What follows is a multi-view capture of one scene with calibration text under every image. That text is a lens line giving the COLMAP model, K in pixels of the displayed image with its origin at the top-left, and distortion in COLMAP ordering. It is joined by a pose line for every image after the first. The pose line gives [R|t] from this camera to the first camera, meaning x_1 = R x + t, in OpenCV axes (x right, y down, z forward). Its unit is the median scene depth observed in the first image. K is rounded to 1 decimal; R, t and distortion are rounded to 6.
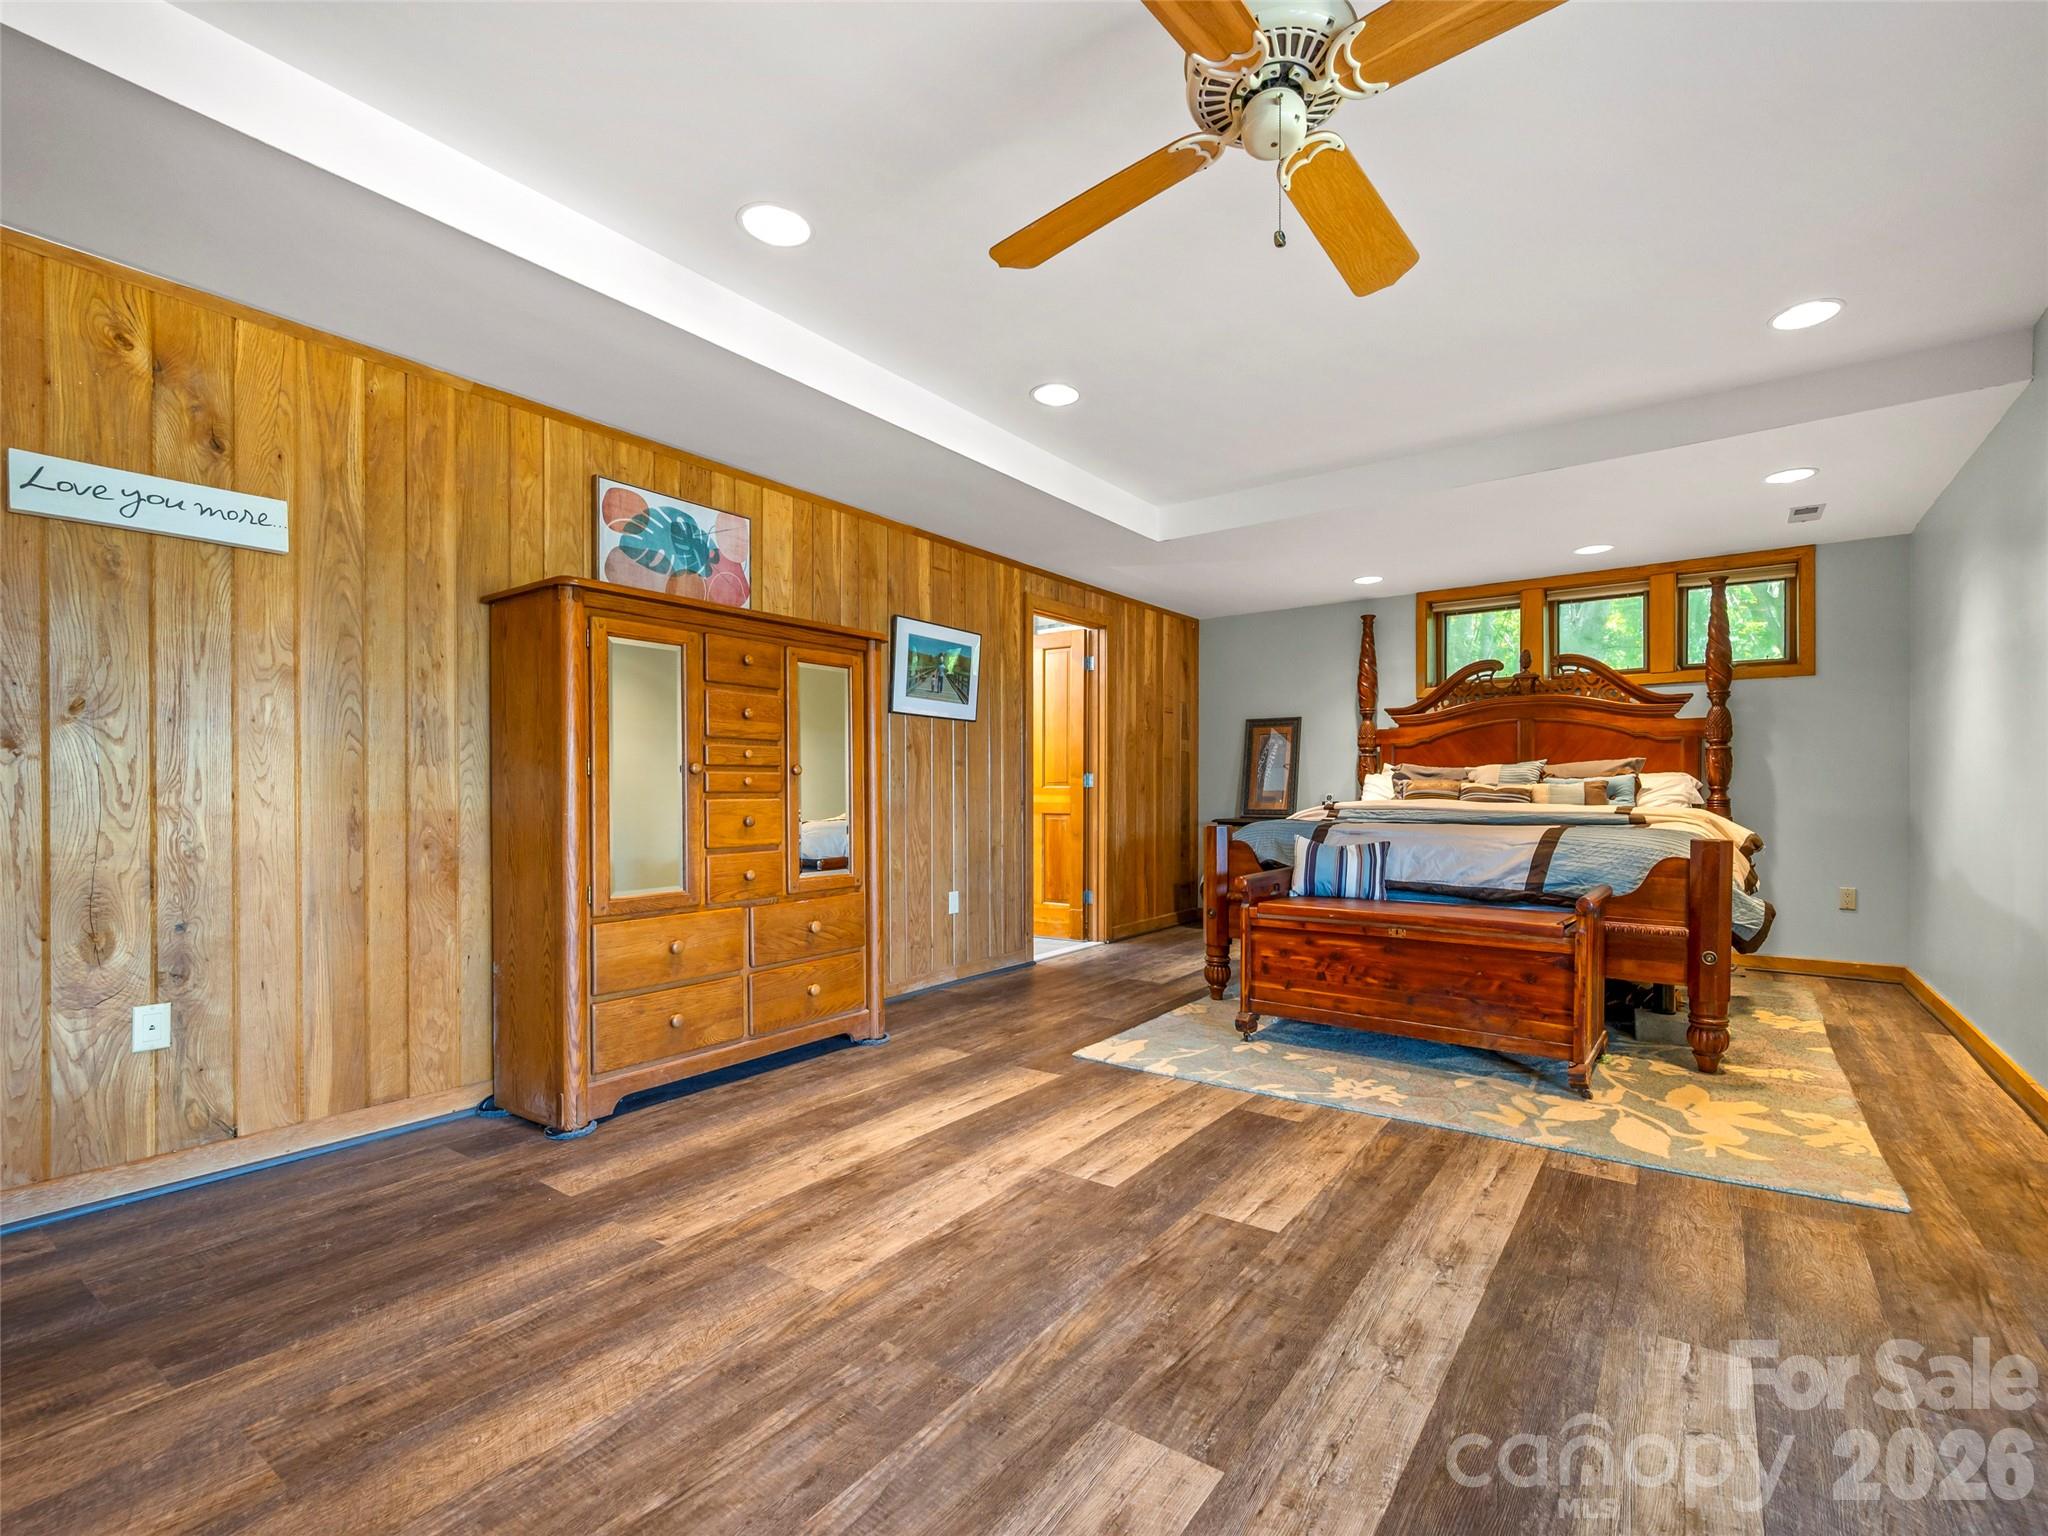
lens RADIAL K [[974.7, 0, 1018.1], [0, 974.7, 783.0], [0, 0, 1]] dist [-0.001854, -0.001093]
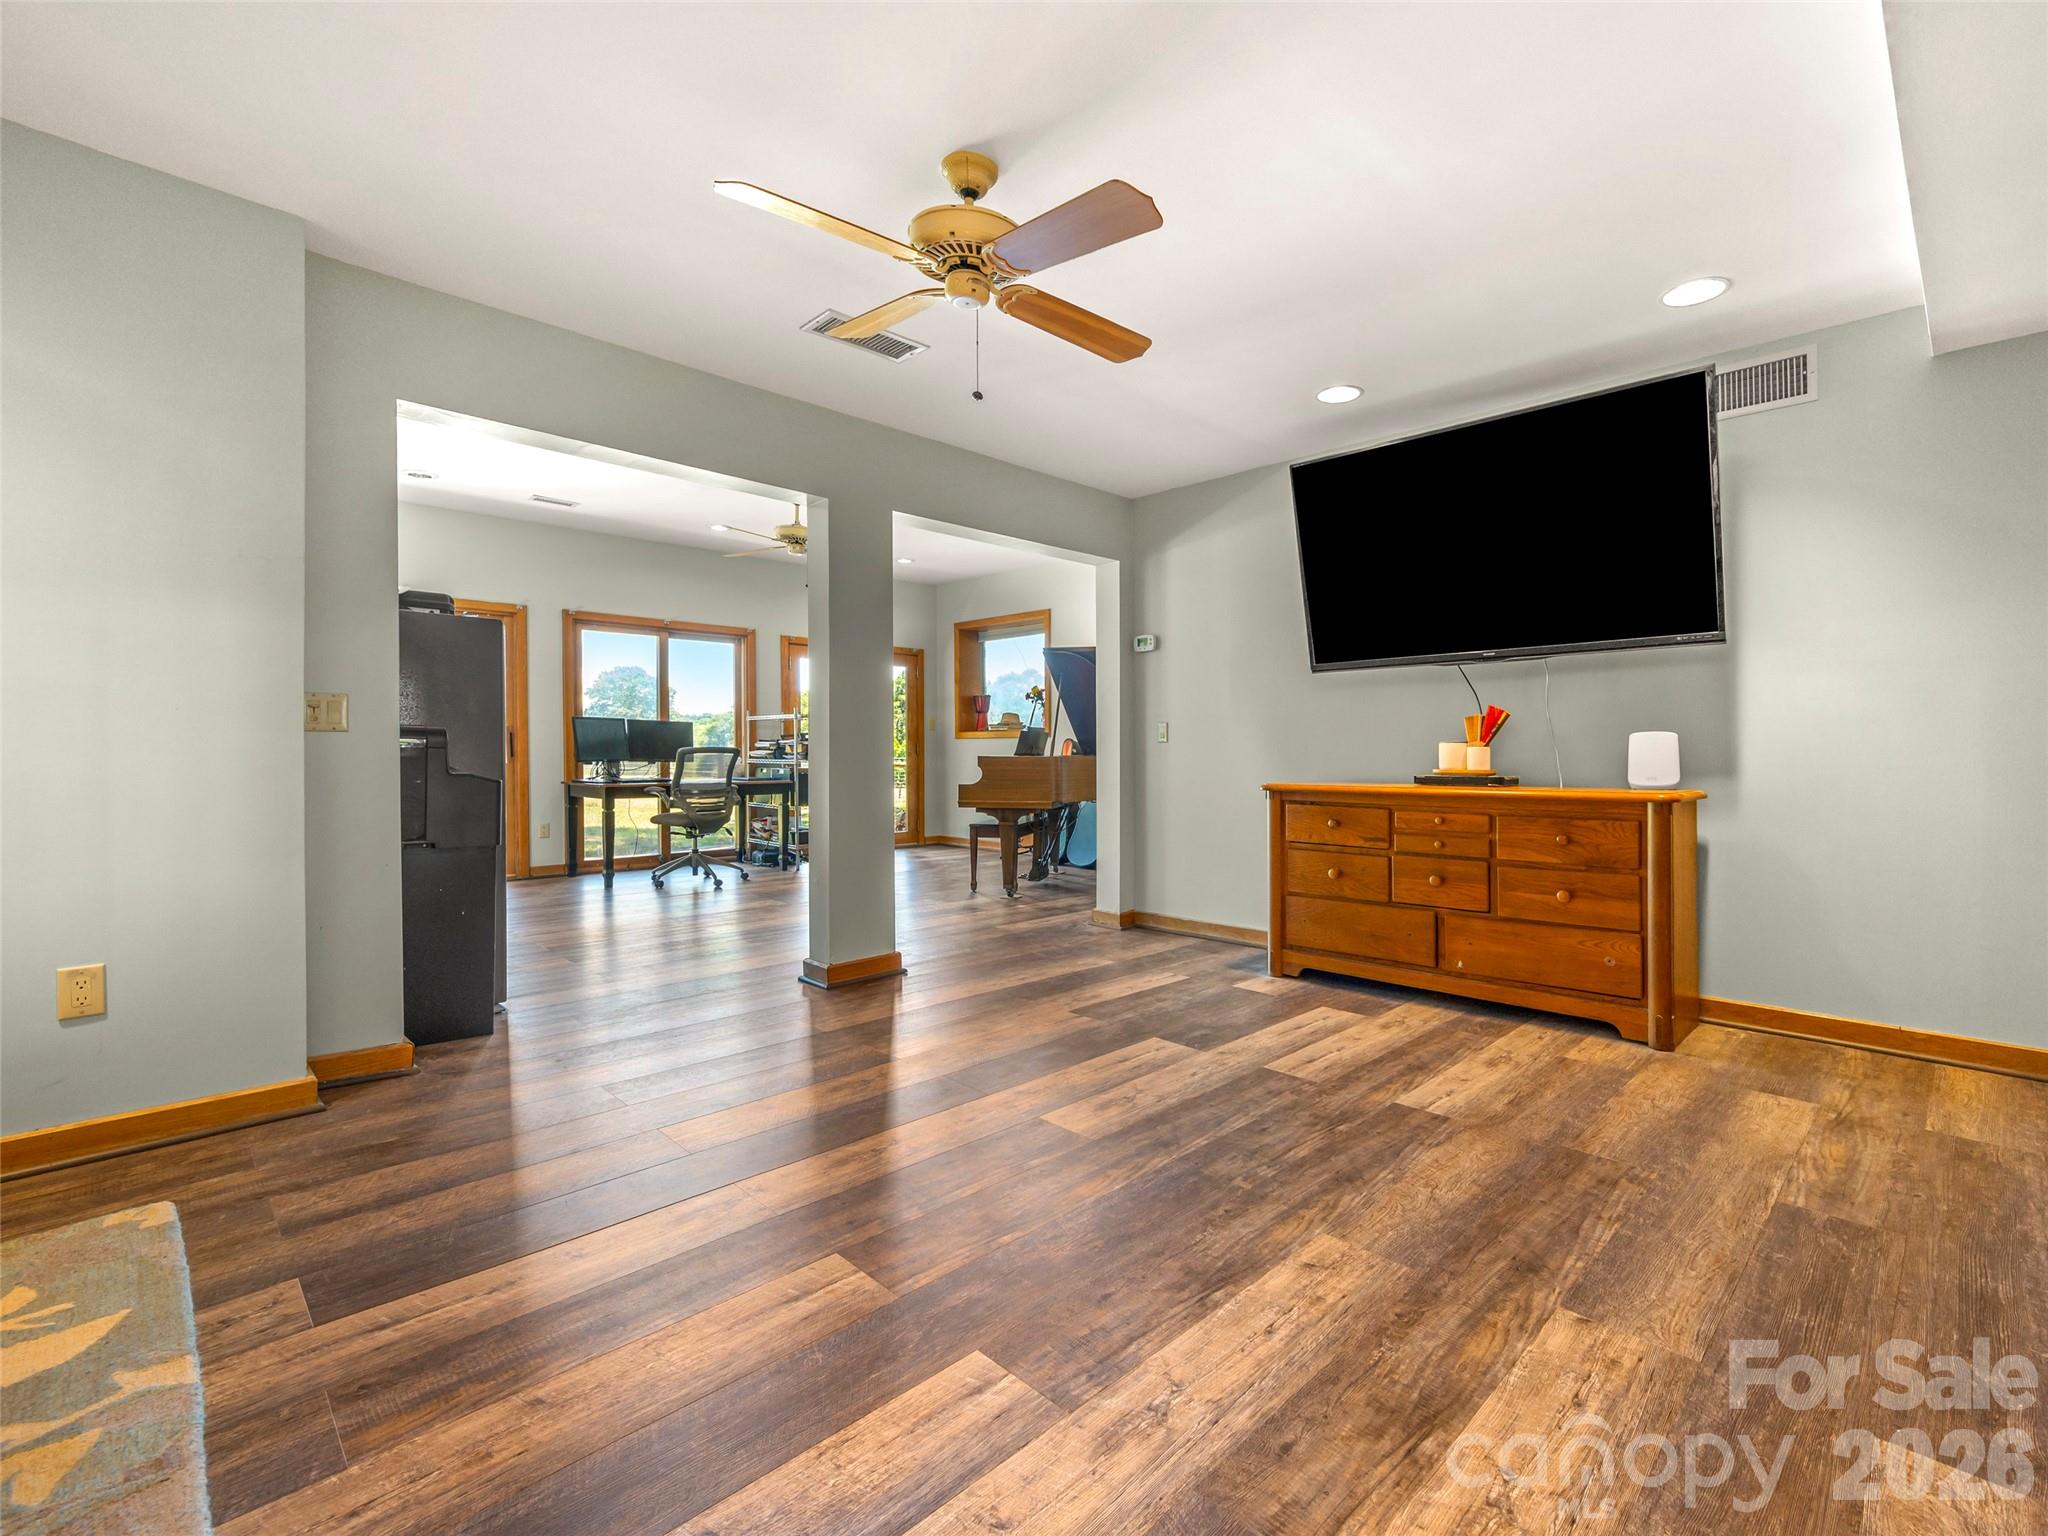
lens RADIAL K [[974.7, 0, 1018.1], [0, 974.7, 783.0], [0, 0, 1]] dist [-0.001854, -0.001093]
pose [[-0.984880, -0.007704, 0.173065, -0.048223], [-0.003016, 0.999622, 0.027330, 0.009041], [-0.173210, 0.026395, -0.984531, 1.925063]]
